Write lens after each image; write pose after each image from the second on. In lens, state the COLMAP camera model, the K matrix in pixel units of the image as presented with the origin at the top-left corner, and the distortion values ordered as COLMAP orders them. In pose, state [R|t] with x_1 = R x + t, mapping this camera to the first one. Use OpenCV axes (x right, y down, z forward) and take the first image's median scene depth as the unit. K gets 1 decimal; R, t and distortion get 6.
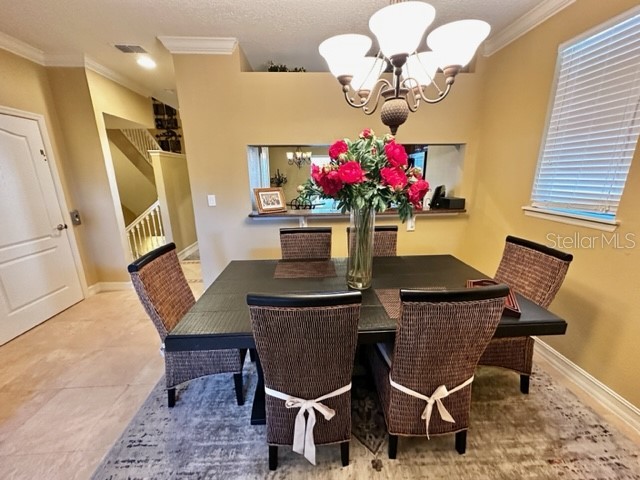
lens RADIAL K [[256.2, 0, 320.0], [0, 256.2, 240.1], [0, 0, 1]] dist [-0.000436, 0.000154]
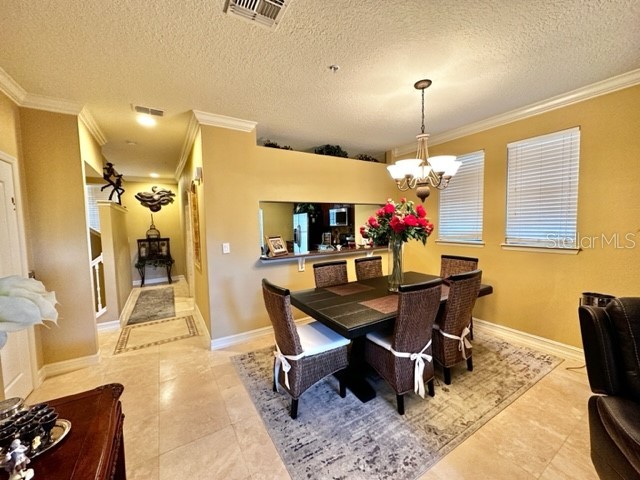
lens RADIAL K [[256.2, 0, 319.4], [0, 256.2, 239.6], [0, 0, 1]] dist [-0.000436, 0.000154]
pose [[0.877402, -0.037836, 0.478262, -0.977497], [0.131958, 0.977467, -0.164756, 0.068253], [-0.461252, 0.207667, 0.862624, -0.203268]]
